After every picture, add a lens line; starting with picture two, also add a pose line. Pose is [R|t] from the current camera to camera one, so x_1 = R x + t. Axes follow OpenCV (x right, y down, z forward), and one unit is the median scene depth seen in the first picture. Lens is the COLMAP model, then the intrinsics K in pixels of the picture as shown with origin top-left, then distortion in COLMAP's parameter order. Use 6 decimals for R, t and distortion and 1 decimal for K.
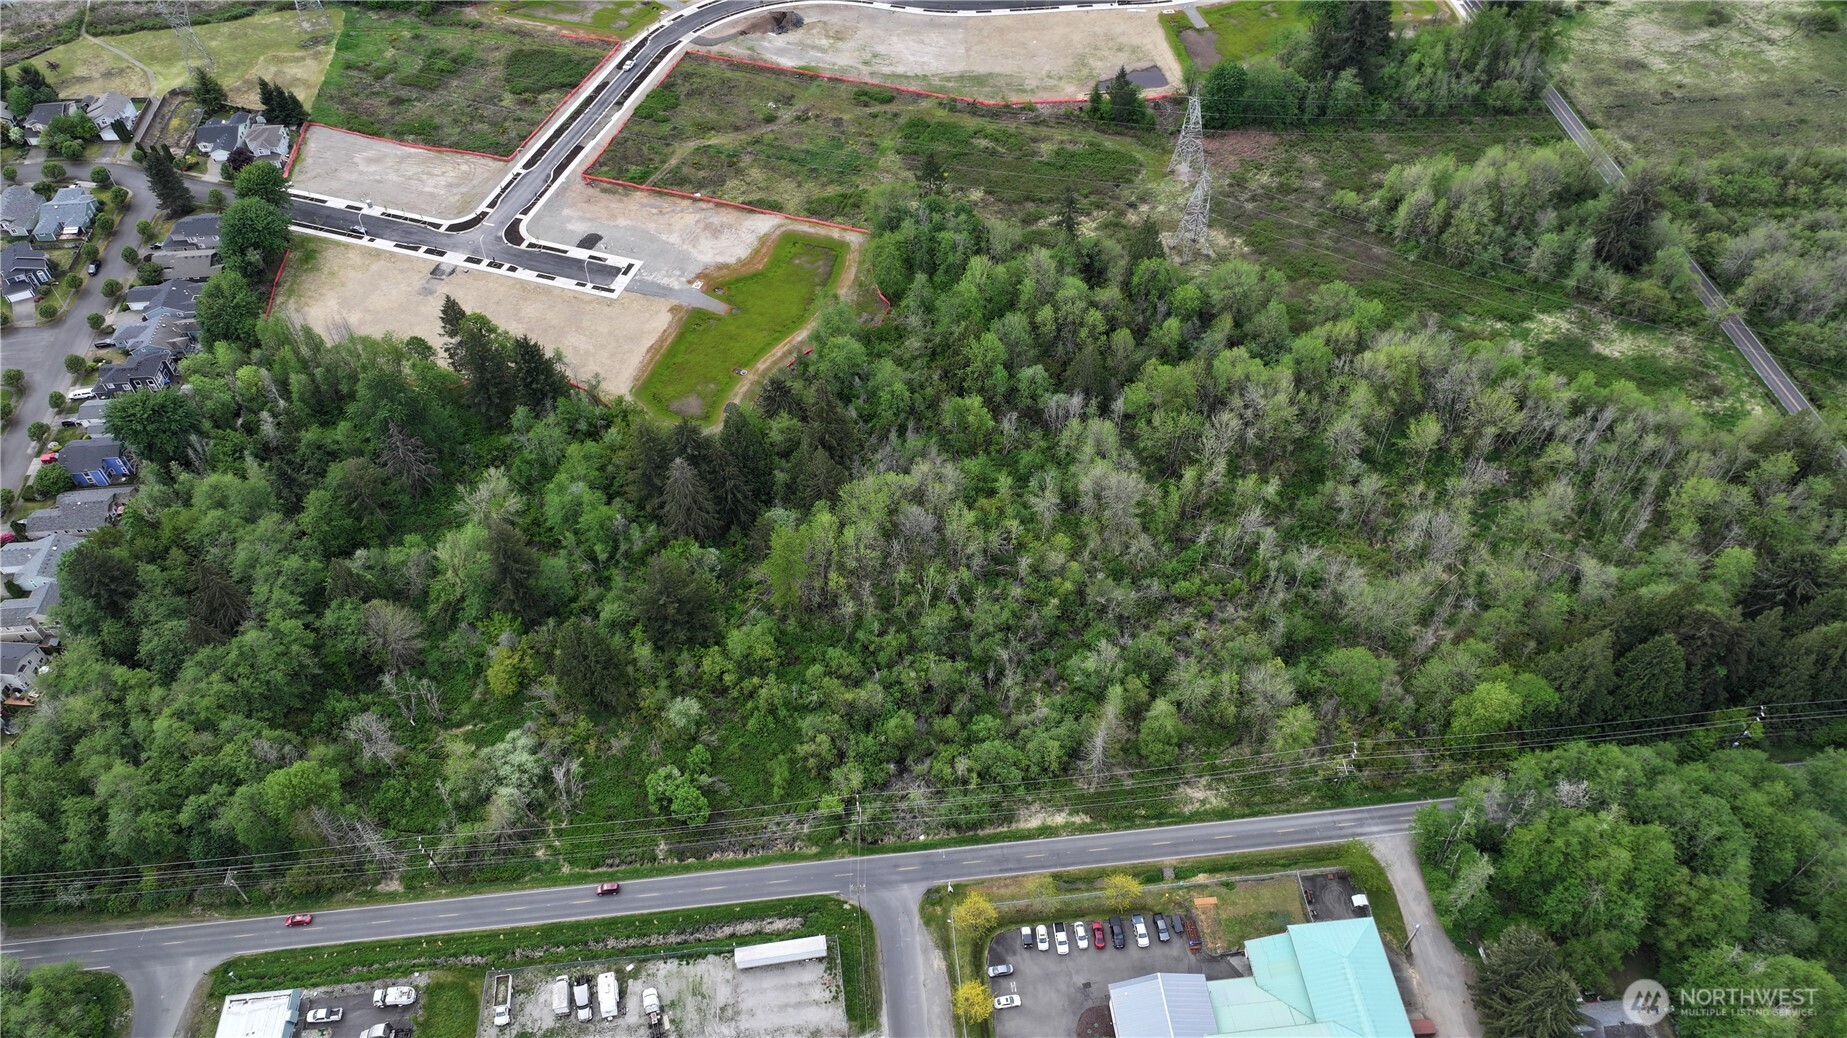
lens RADIAL K [[1297.9, 0, 930.7], [0, 1297.9, 506.5], [0, 0, 1]] dist [-0.001914, 0.020666]
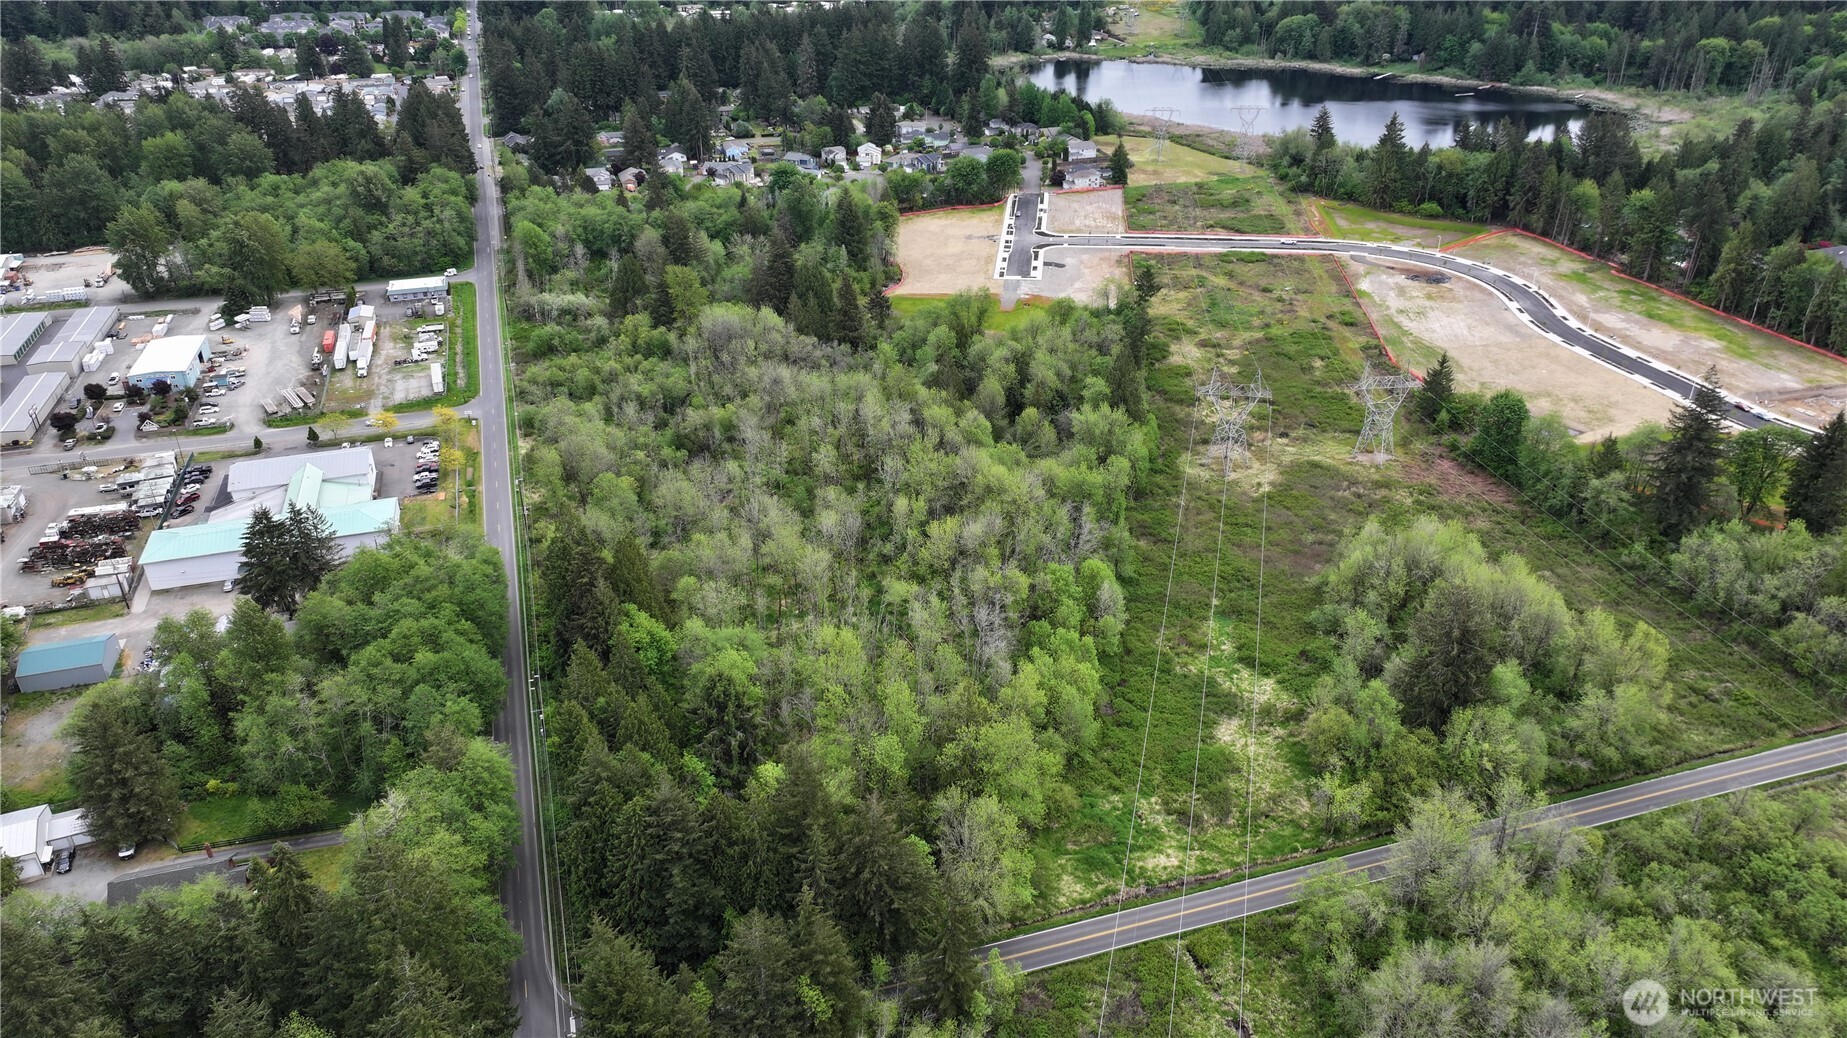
lens RADIAL K [[1297.9, 0, 930.7], [0, 1297.9, 506.5], [0, 0, 1]] dist [-0.001914, 0.020666]
pose [[0.201908, 0.461300, -0.863965, 0.963930], [-0.724025, 0.664358, 0.185519, -0.198855], [0.659561, 0.588074, 0.468132, 0.461640]]
